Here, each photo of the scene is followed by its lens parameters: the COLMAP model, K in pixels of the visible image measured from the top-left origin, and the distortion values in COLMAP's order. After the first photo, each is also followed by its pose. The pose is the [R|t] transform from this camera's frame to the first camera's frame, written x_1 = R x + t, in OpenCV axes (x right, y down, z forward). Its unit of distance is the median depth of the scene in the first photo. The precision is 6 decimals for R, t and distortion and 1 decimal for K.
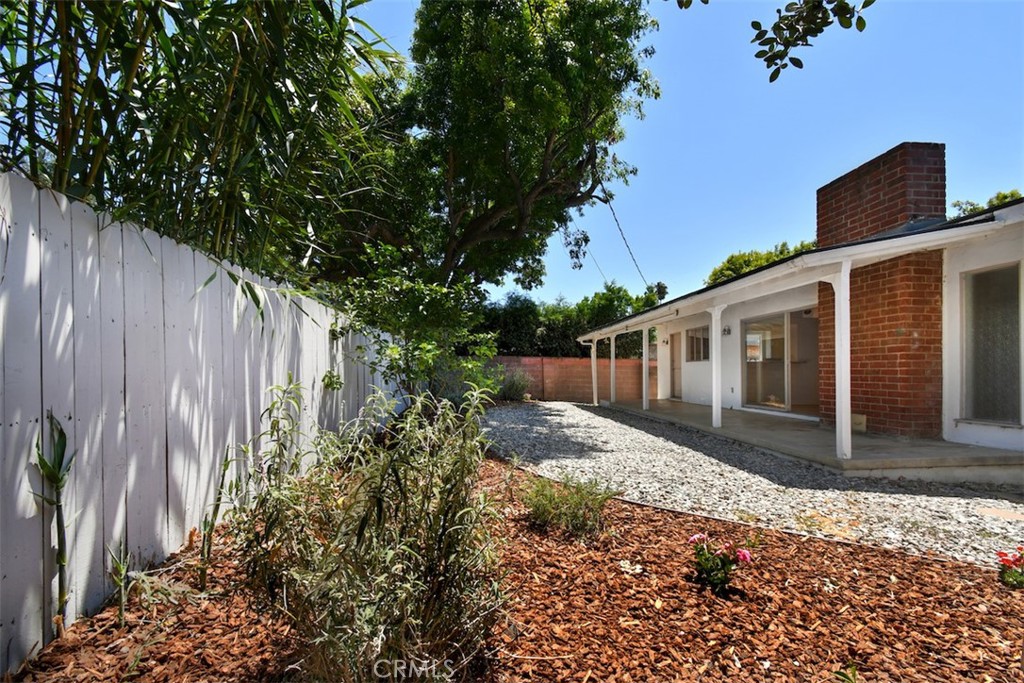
lens RADIAL K [[437.8, 0, 479.6], [0, 437.8, 336.8], [0, 0, 1]] dist [0.011012, 0.000361]
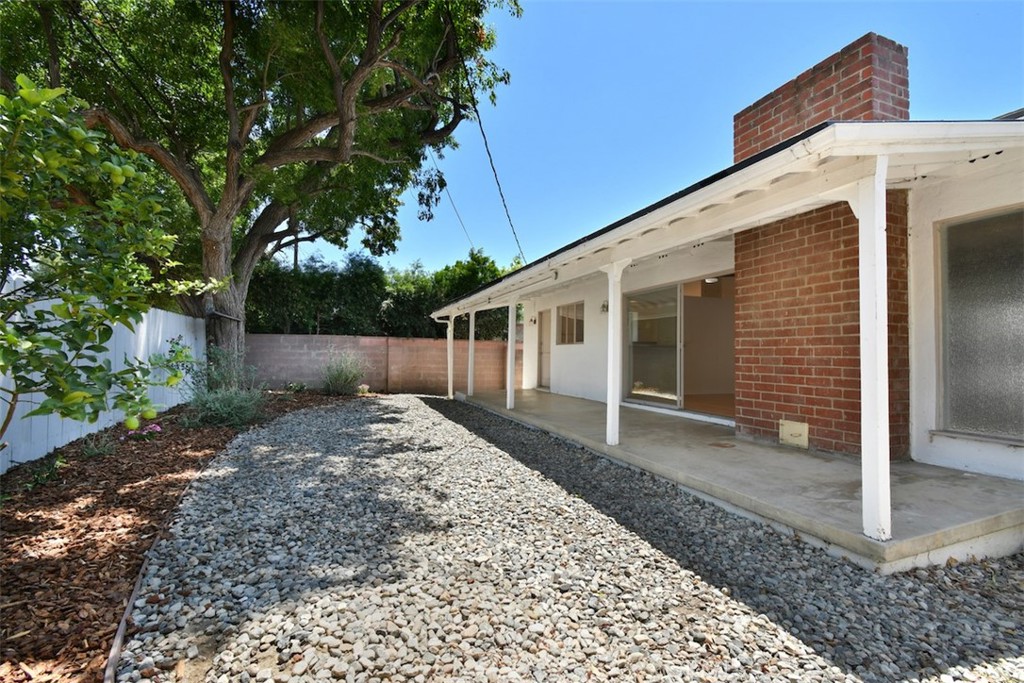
lens RADIAL K [[466.6, 0, 514.7], [0, 466.6, 343.5], [0, 0, 1]] dist [-0.000301, 0.000005]
pose [[0.930590, 0.010421, 0.365914, 0.069037], [-0.031227, 0.998211, 0.050986, 0.011362], [-0.364728, -0.058874, 0.929251, 0.194144]]
